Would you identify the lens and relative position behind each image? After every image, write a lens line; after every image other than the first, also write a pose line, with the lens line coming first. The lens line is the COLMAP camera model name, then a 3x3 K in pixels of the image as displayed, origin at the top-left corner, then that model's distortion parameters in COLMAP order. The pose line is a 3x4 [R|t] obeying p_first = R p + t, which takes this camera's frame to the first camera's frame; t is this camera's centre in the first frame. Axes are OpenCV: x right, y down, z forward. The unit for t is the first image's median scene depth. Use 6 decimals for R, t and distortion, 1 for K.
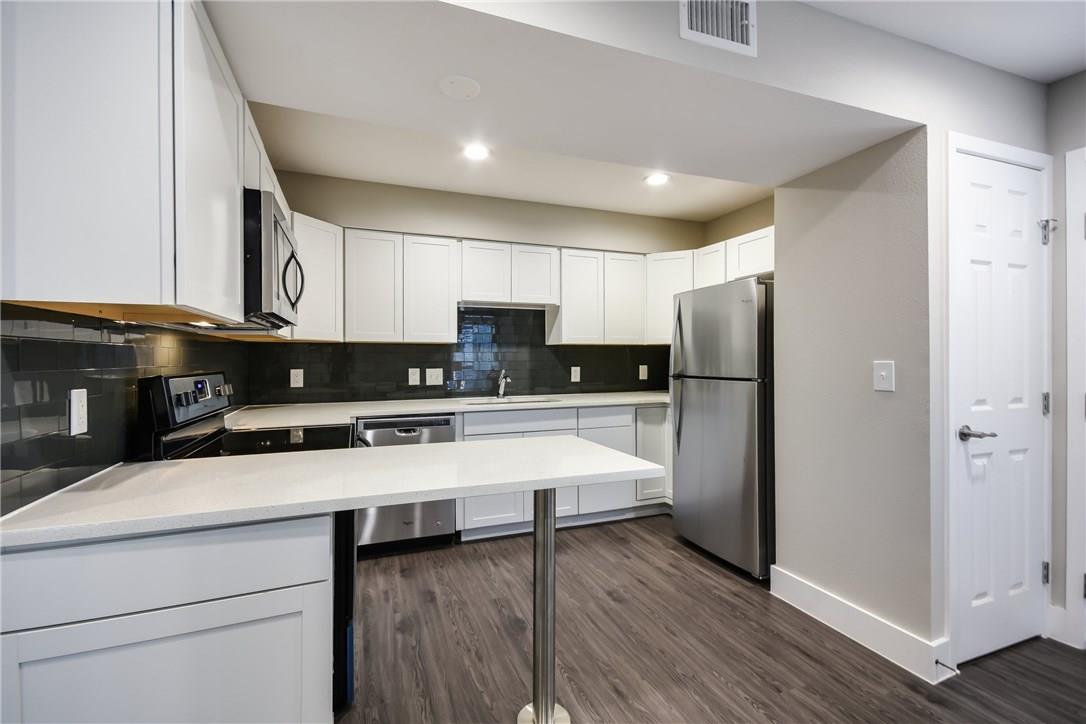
lens RADIAL K [[475.1, 0, 523.5], [0, 475.1, 357.3], [0, 0, 1]] dist [0.001381, 0.000197]
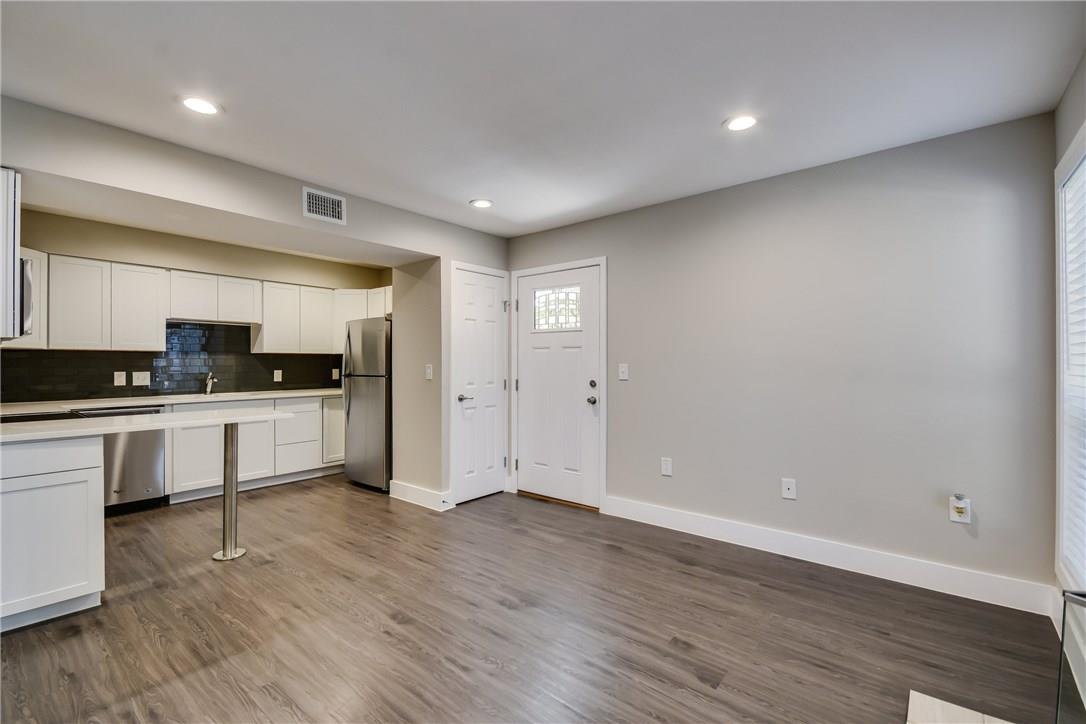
lens RADIAL K [[483.6, 0, 528.8], [0, 483.6, 362.1], [0, 0, 1]] dist [0.015134, -0.000042]
pose [[0.866126, 0.003727, 0.499811, 0.049692], [-0.002151, 0.999991, -0.003729, 0.001893], [-0.499821, 0.002155, 0.866126, -0.630573]]
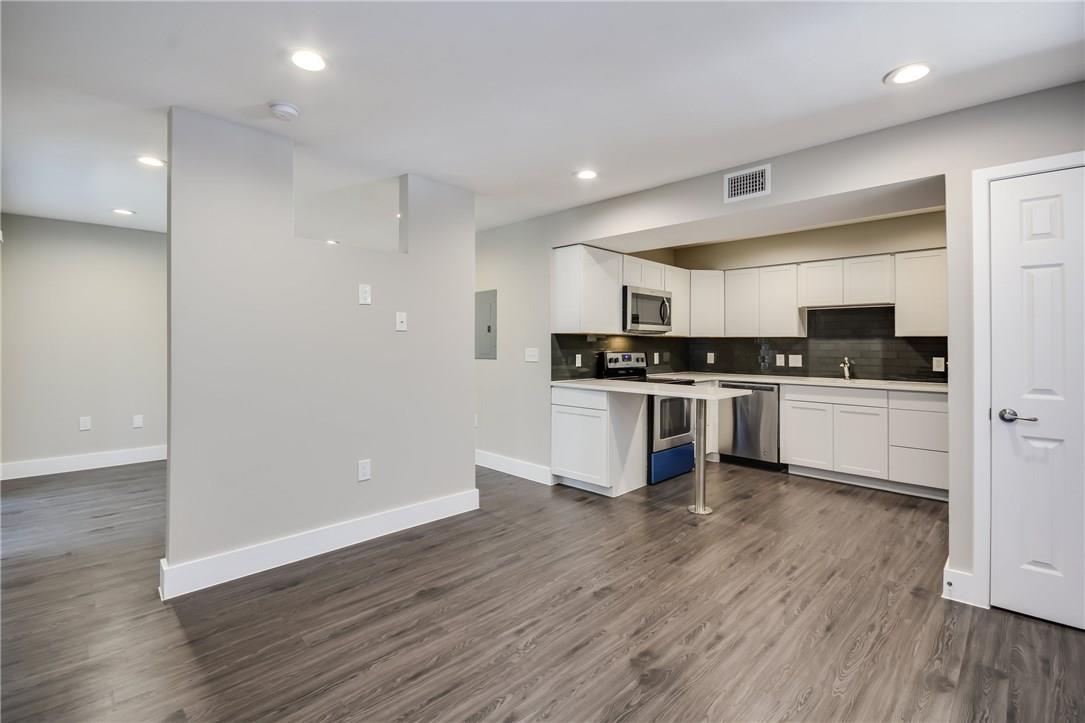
lens RADIAL K [[490.2, 0, 541.1], [0, 490.2, 339.9], [0, 0, 1]] dist [0.000378, -0.000097]
pose [[0.430924, -0.002394, -0.902385, 0.885962], [-0.007882, 0.999948, -0.006417, -0.005828], [0.902354, 0.009878, 0.430883, -0.330448]]
